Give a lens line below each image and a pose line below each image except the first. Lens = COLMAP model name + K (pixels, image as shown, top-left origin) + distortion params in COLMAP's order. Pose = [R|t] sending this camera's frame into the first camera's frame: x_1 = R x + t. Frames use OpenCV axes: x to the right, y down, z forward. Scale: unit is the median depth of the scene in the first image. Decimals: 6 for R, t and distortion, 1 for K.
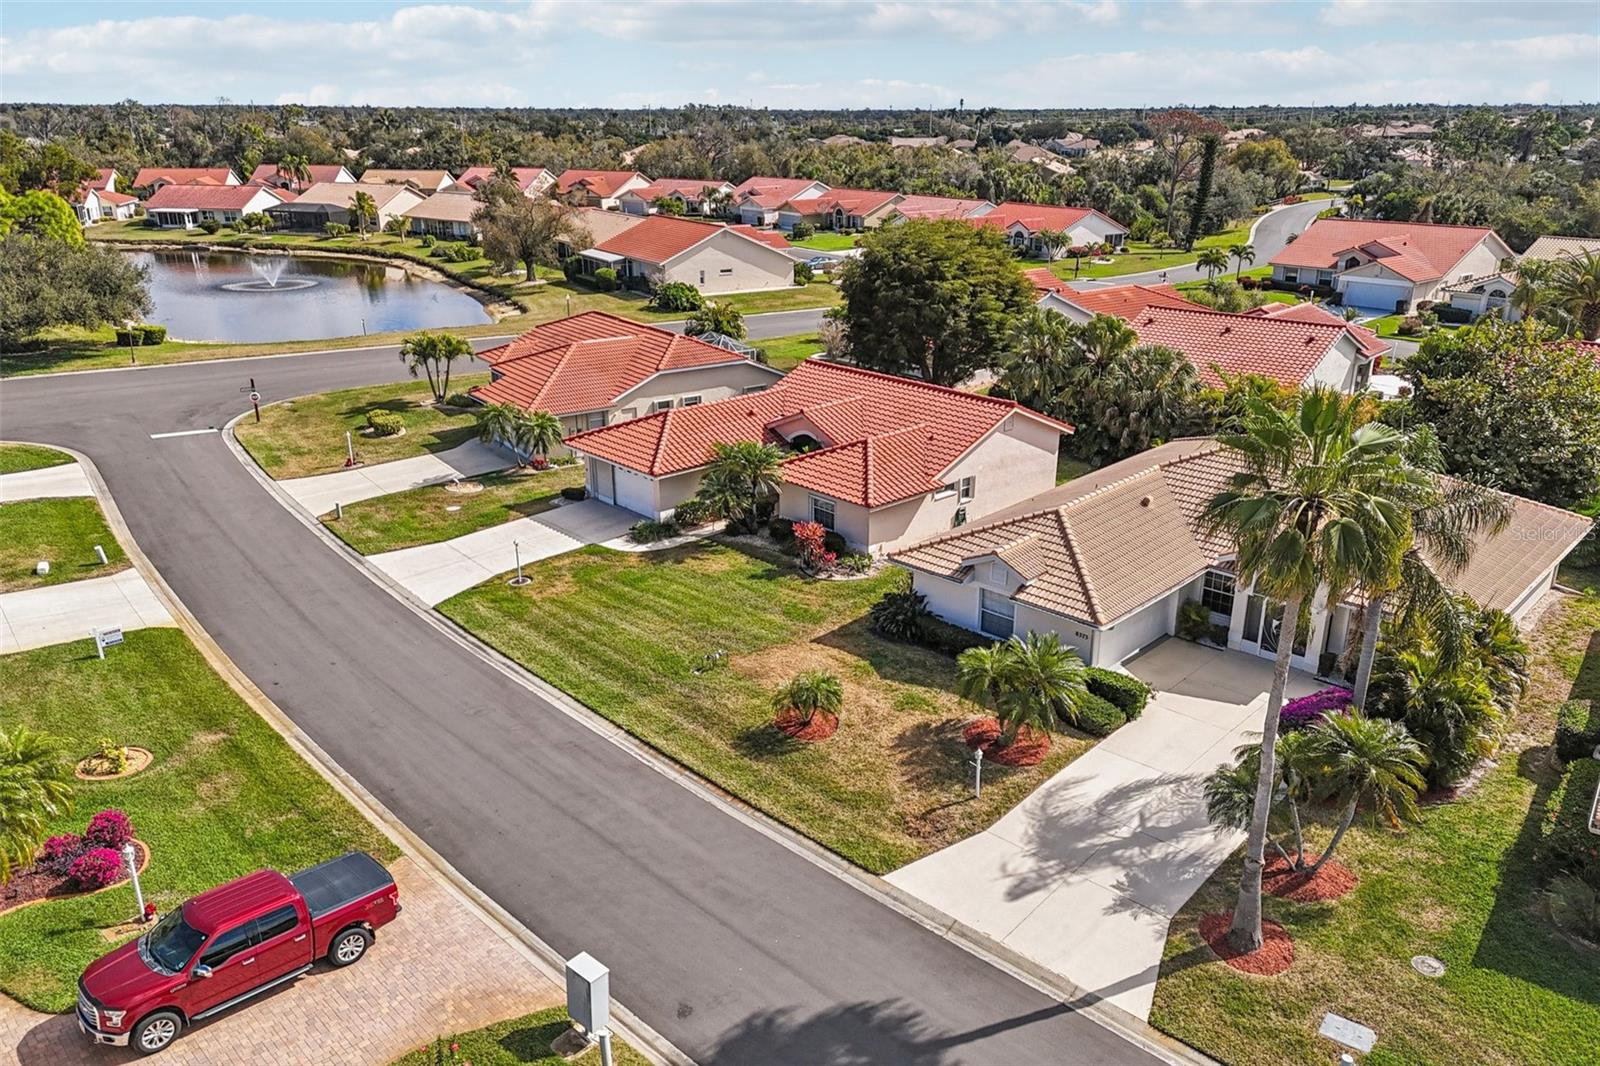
lens RADIAL K [[1143.9, 0, 813.4], [0, 1143.9, 536.8], [0, 0, 1]] dist [0.118366, -0.137547]
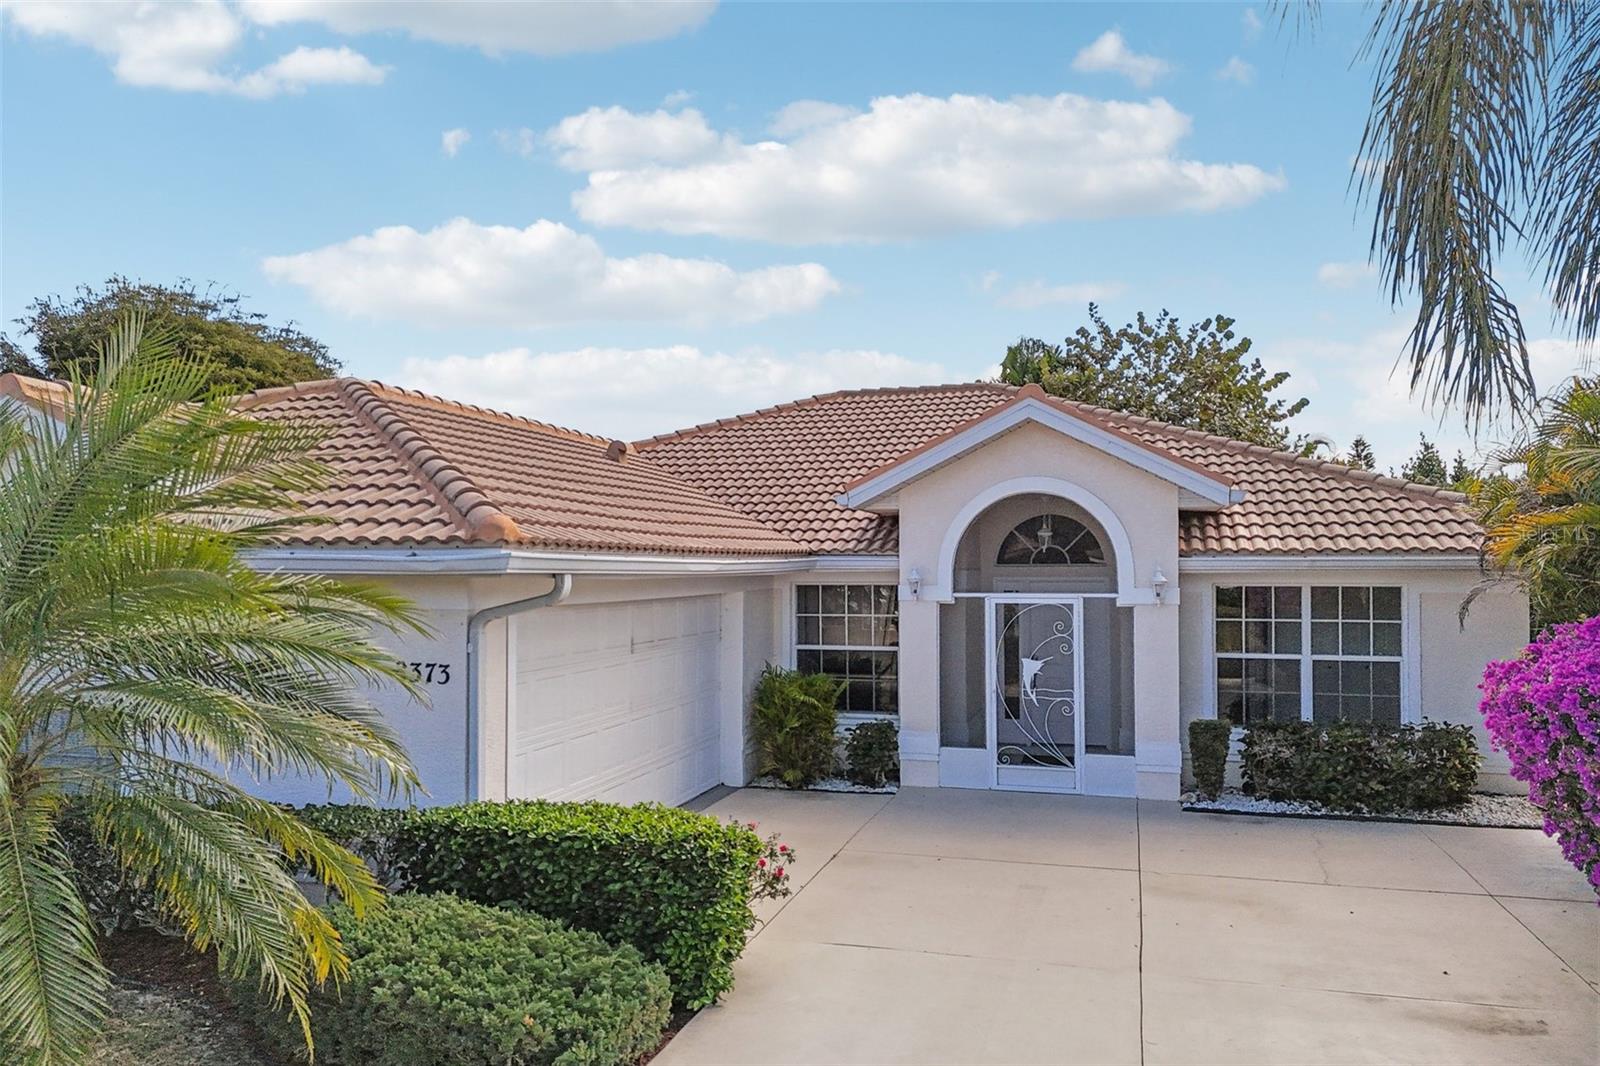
lens RADIAL K [[1166.7, 0, 806.8], [0, 1166.7, 564.1], [0, 0, 1]] dist [0.116377, -0.113291]
pose [[0.886650, 0.001726, 0.462437, 0.196509], [0.154702, 0.941270, -0.300130, 0.146296], [-0.435796, 0.337650, 0.834310, 0.784278]]
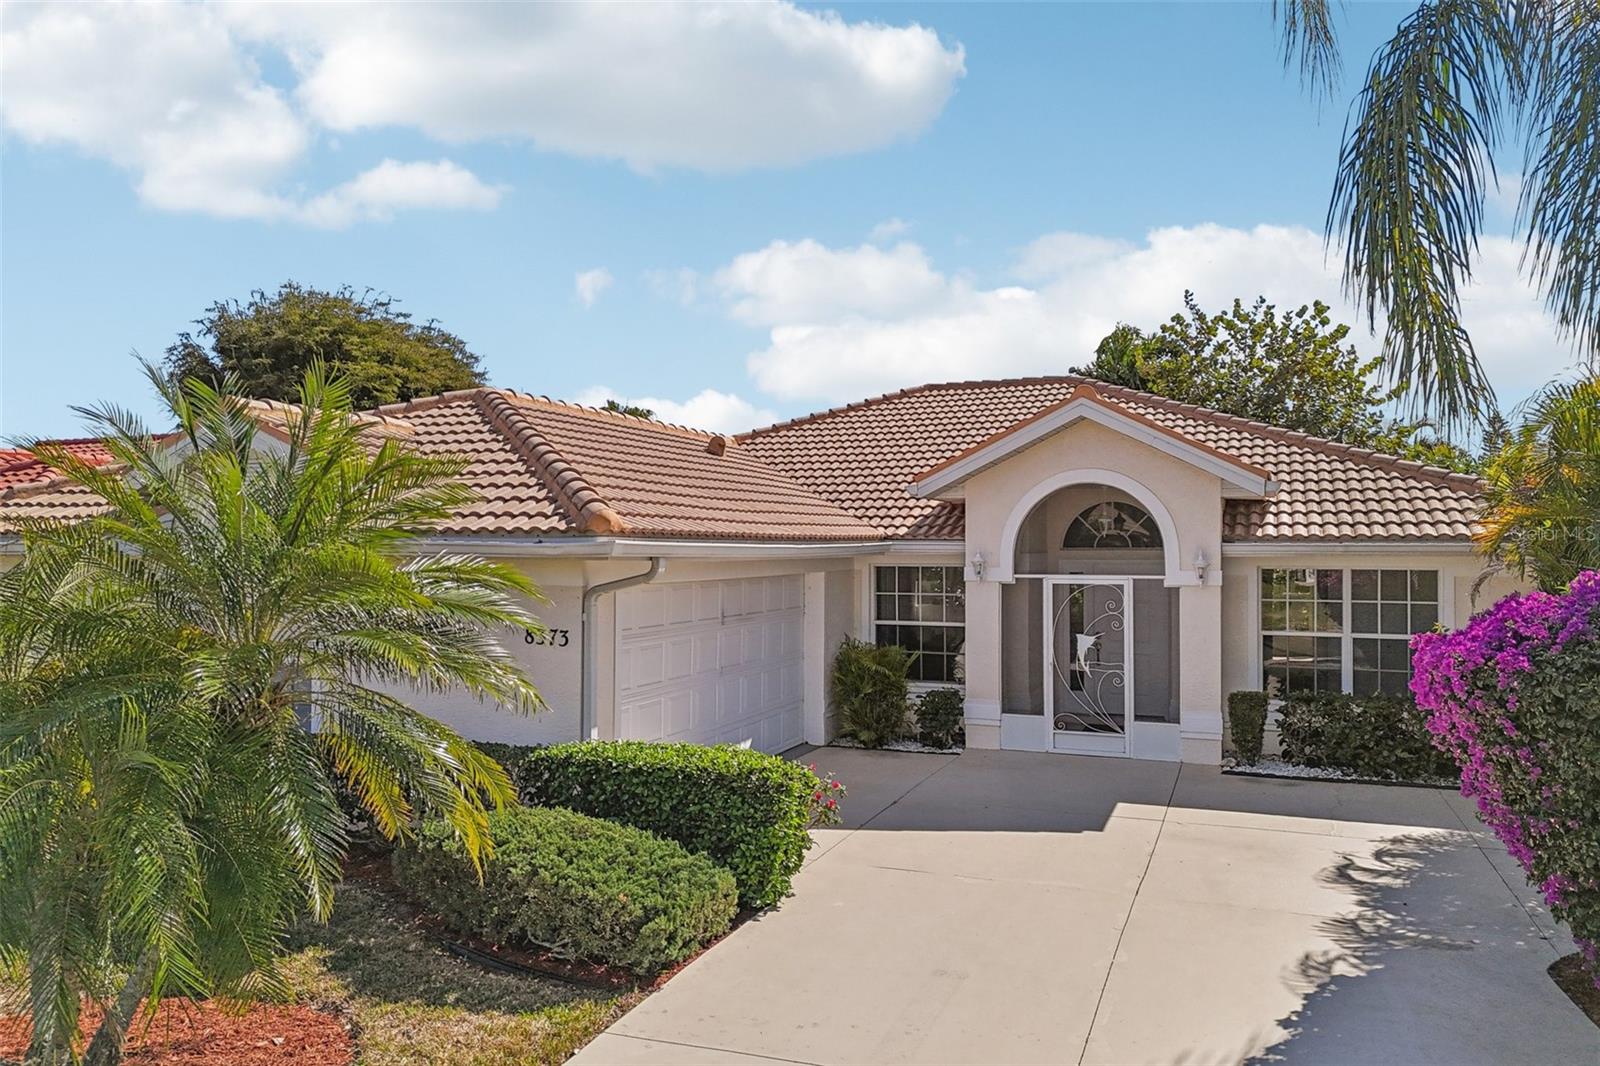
lens RADIAL K [[1143.9, 0, 813.4], [0, 1143.9, 536.8], [0, 0, 1]] dist [0.118366, -0.137547]
pose [[0.924610, 0.006462, 0.380861, 0.190911], [0.124887, 0.939448, -0.319125, 0.158081], [-0.359862, 0.342631, 0.867816, 0.748373]]
